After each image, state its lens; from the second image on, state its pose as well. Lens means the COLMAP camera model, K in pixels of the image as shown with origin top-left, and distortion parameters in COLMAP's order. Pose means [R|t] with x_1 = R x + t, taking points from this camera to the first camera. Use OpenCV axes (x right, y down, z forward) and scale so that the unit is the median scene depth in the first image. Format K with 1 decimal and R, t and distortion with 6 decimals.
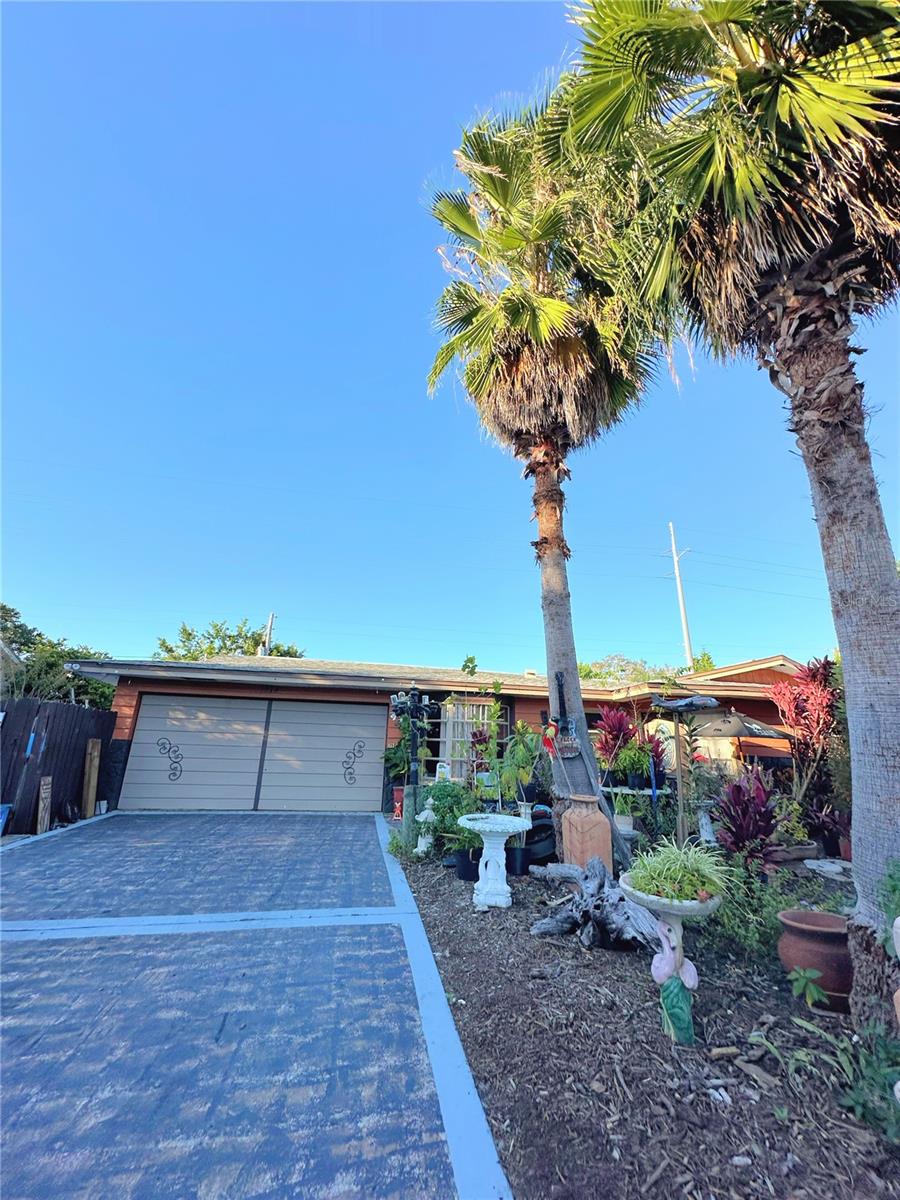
lens RADIAL K [[480.1, 0, 449.0], [0, 480.1, 597.6], [0, 0, 1]] dist [-0.007323, 0.001527]
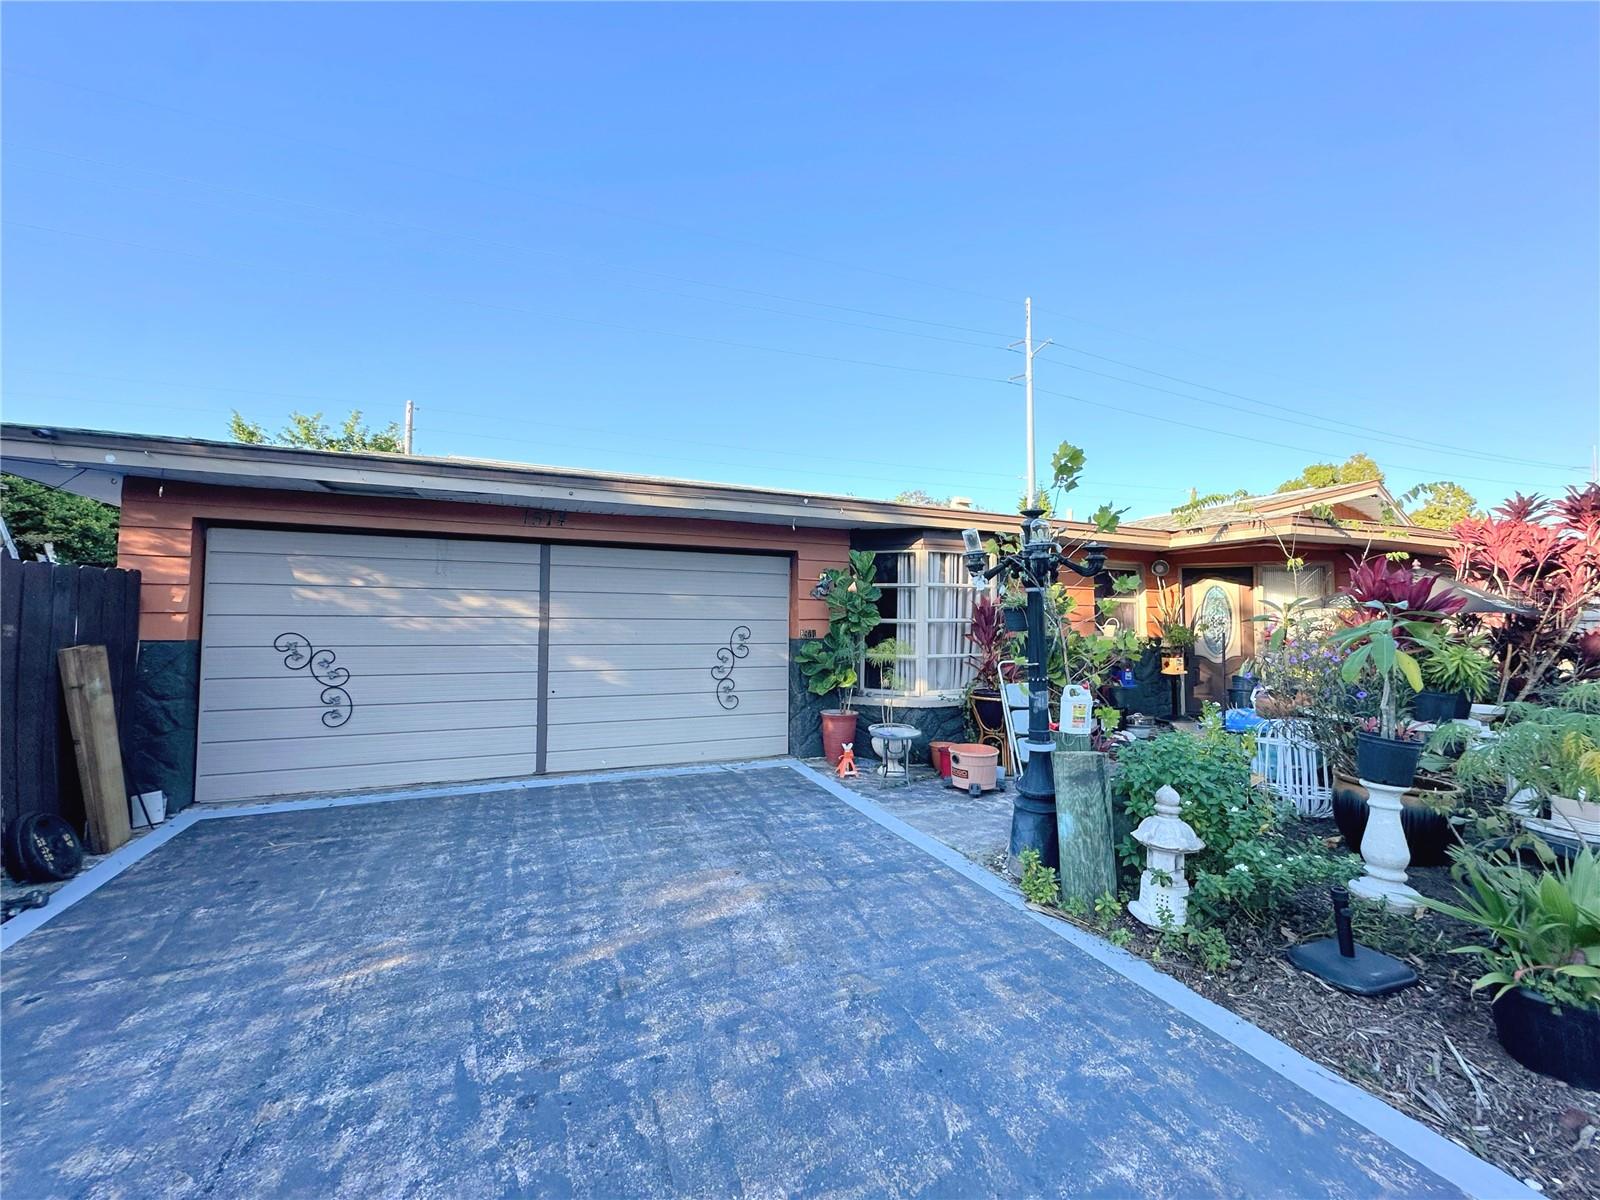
lens RADIAL K [[640.1, 0, 796.9], [0, 640.1, 602.2], [0, 0, 1]] dist [-0.007323, 0.001527]
pose [[0.976740, -0.012842, 0.214043, -0.277359], [-0.048803, 0.958694, 0.280222, 0.091340], [-0.208800, -0.284150, 0.935768, 0.391512]]
